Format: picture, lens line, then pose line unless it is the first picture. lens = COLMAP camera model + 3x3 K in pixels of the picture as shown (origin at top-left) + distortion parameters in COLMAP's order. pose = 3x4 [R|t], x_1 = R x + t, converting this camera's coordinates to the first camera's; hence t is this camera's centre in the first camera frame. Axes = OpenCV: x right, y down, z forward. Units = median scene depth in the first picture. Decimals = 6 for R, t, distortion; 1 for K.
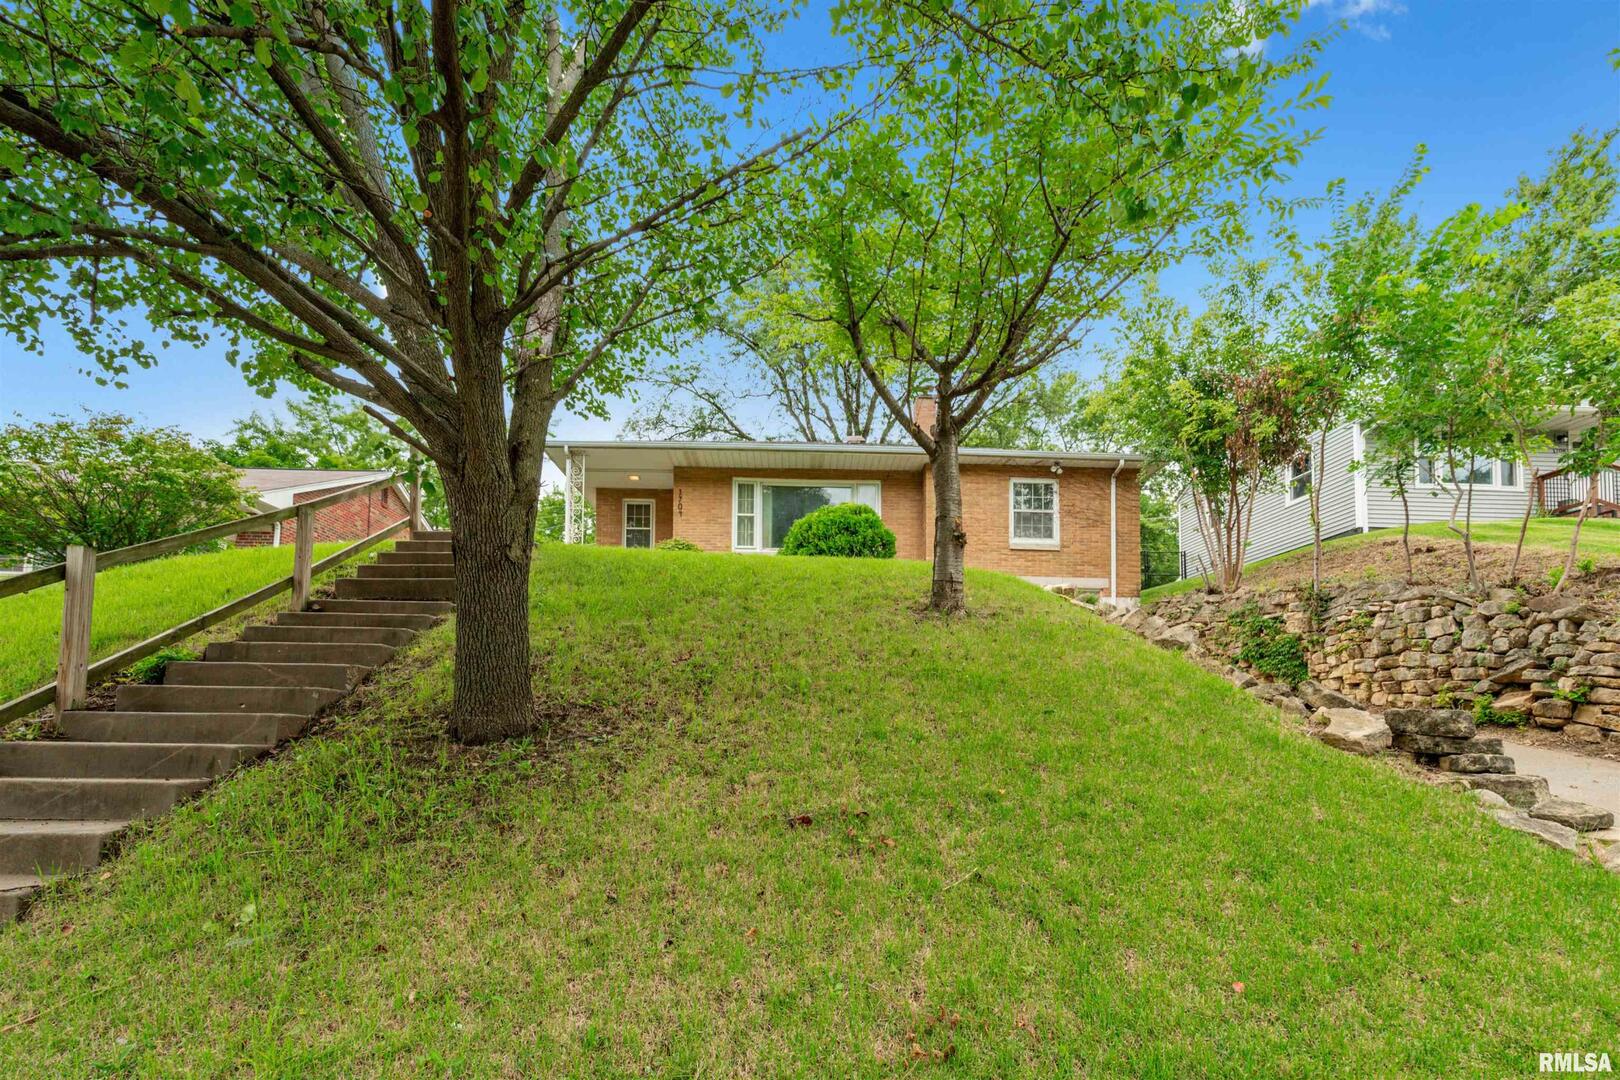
lens RADIAL K [[754.1, 0, 810.0], [0, 754.1, 540.0], [0, 0, 1]] dist [-0.000940, -0.000237]
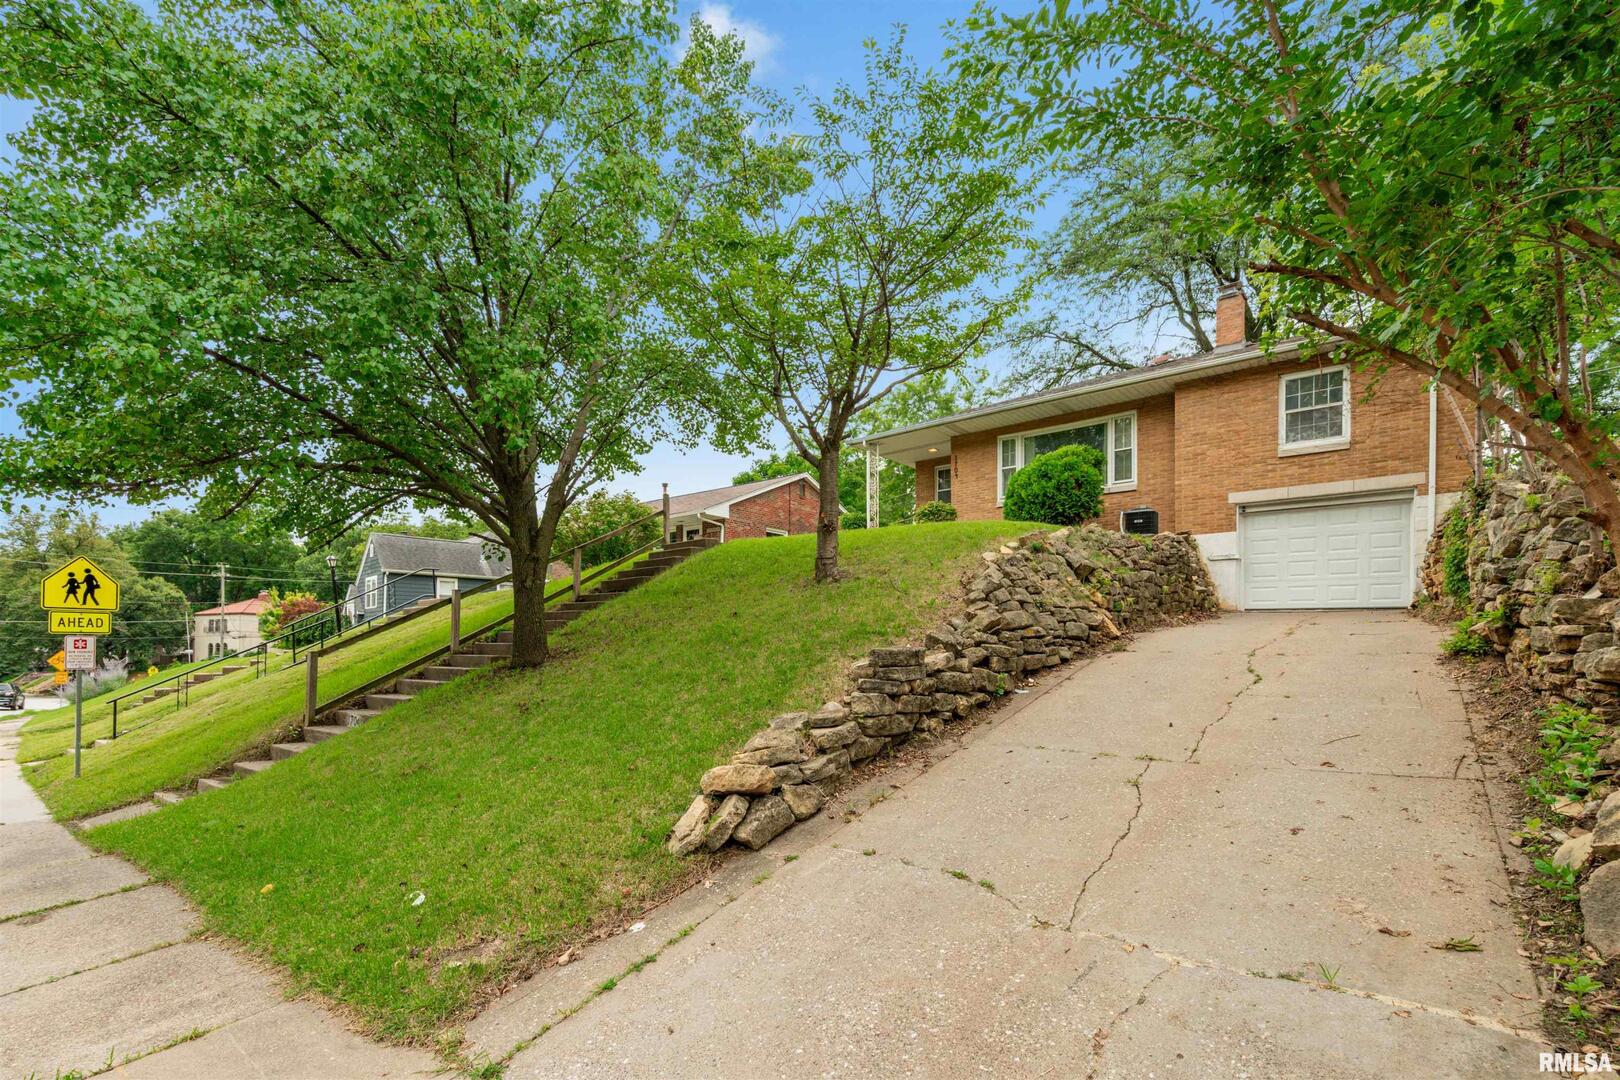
lens RADIAL K [[720.3, 0, 810.0], [0, 720.3, 540.0], [0, 0, 1]] dist [0.000142, -0.000012]
pose [[0.754530, -0.106247, -0.647608, 0.375872], [0.163832, 0.986059, 0.029107, -0.007483], [0.635487, -0.128061, 0.761417, -0.017754]]
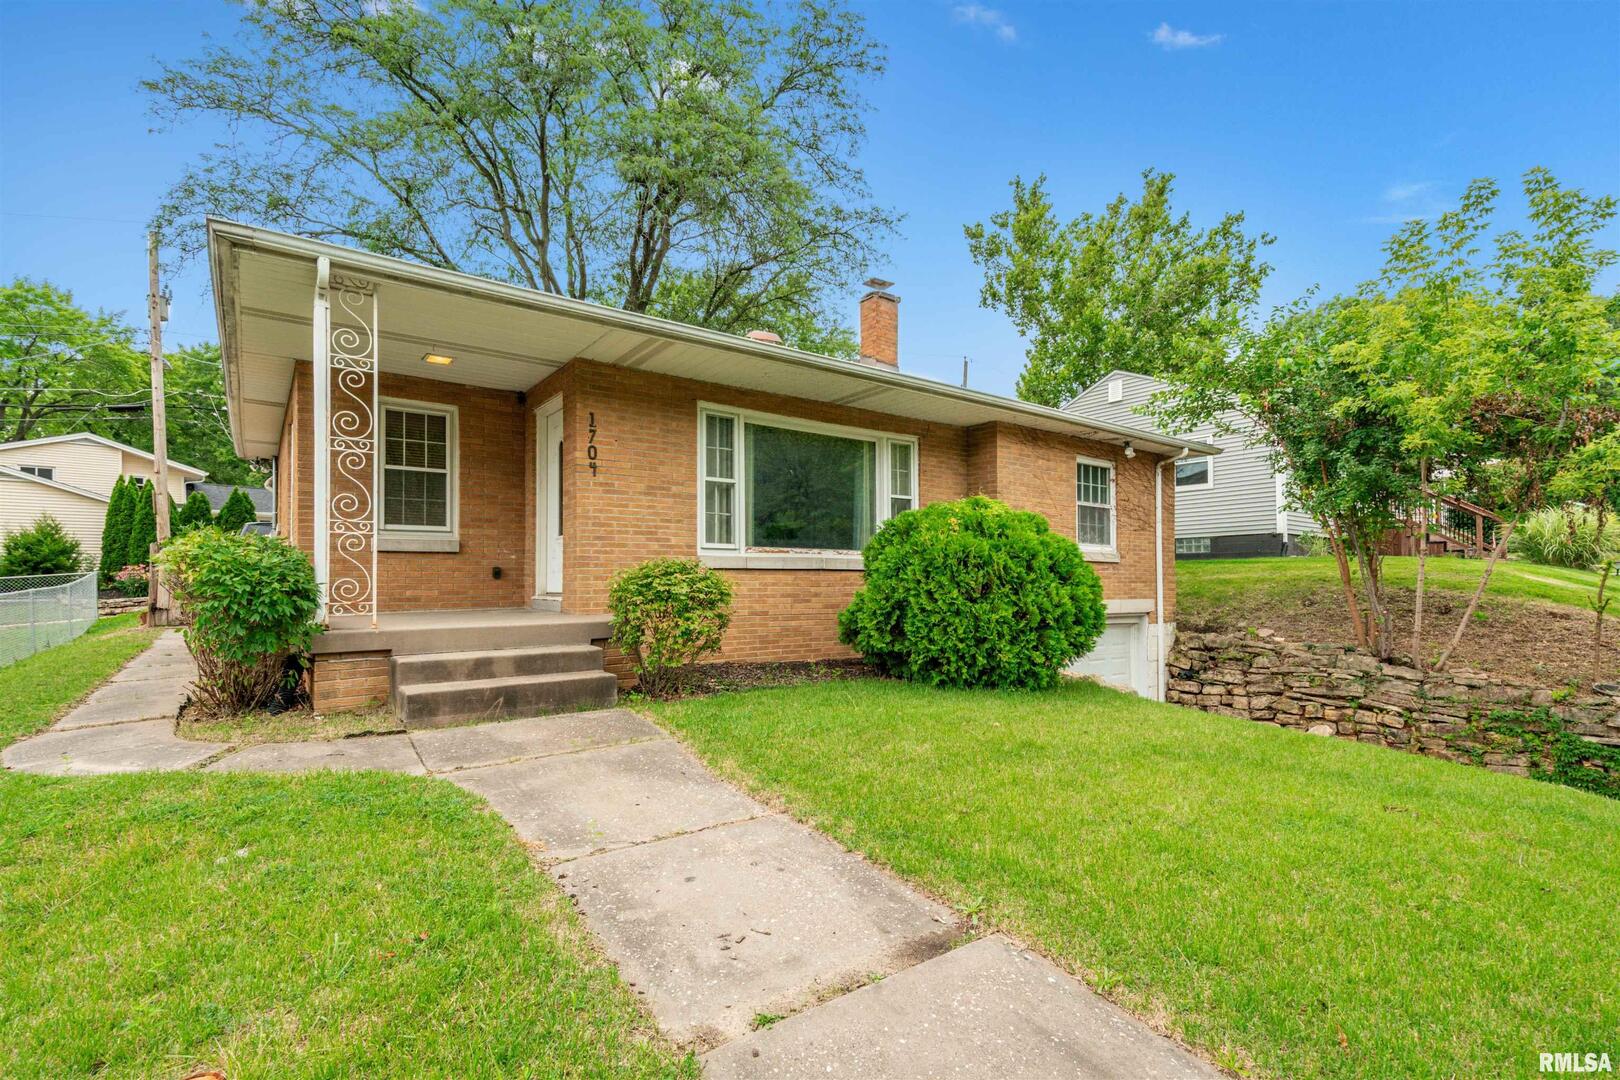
lens RADIAL K [[720.3, 0, 810.0], [0, 720.3, 540.0], [0, 0, 1]] dist [0.000142, -0.000012]
pose [[0.826463, 0.017652, 0.562715, -0.309319], [-0.119850, 0.982114, 0.145216, -0.072194], [-0.550087, -0.187457, 0.813796, 0.577125]]
